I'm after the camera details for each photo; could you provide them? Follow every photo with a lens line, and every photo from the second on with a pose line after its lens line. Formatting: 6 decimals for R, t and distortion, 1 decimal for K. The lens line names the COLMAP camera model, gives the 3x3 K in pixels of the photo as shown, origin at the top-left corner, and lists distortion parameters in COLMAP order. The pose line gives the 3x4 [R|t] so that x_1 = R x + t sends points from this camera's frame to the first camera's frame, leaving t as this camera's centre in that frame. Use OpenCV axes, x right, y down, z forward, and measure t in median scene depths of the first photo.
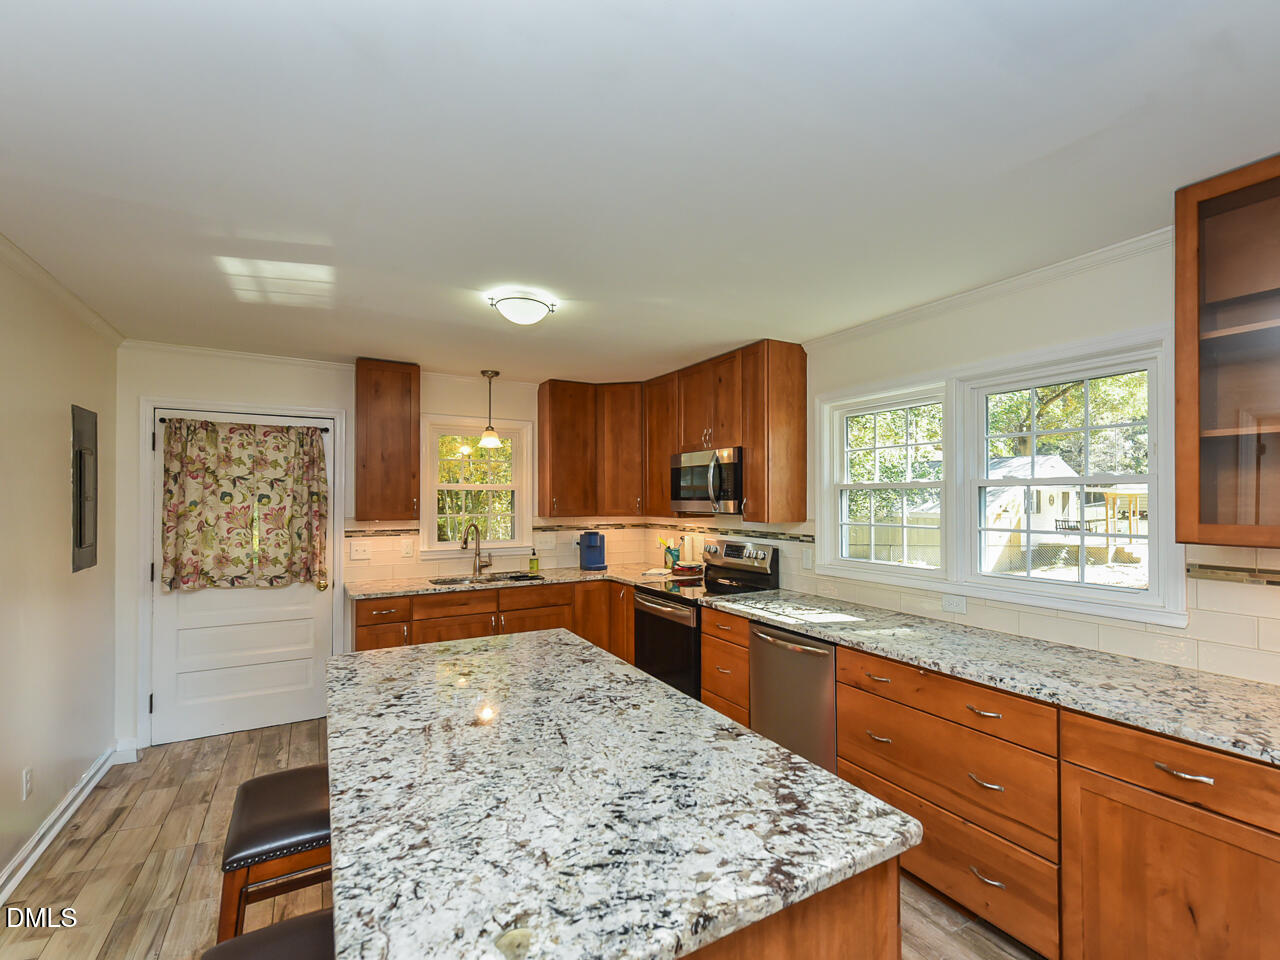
lens RADIAL K [[579.4, 0, 670.7], [0, 579.4, 487.3], [0, 0, 1]] dist [0.003934, -0.000340]
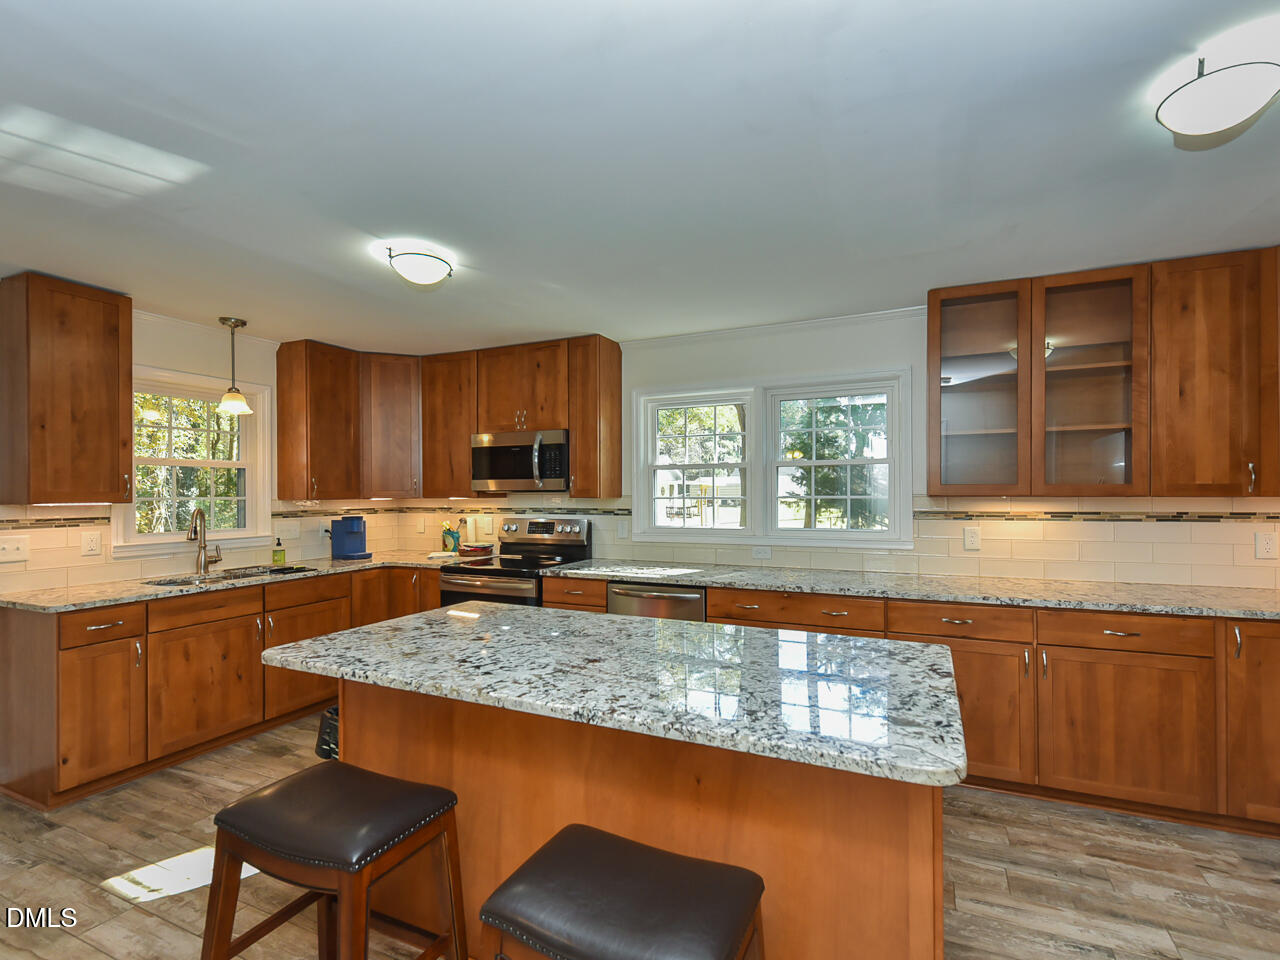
lens RADIAL K [[574.9, 0, 642.0], [0, 574.9, 484.1], [0, 0, 1]] dist [0.003616, -0.000377]
pose [[0.839814, 0.005632, 0.542846, -0.356620], [-0.009066, 0.999952, 0.003651, 0.028656], [-0.542799, -0.007987, 0.839824, 0.016770]]
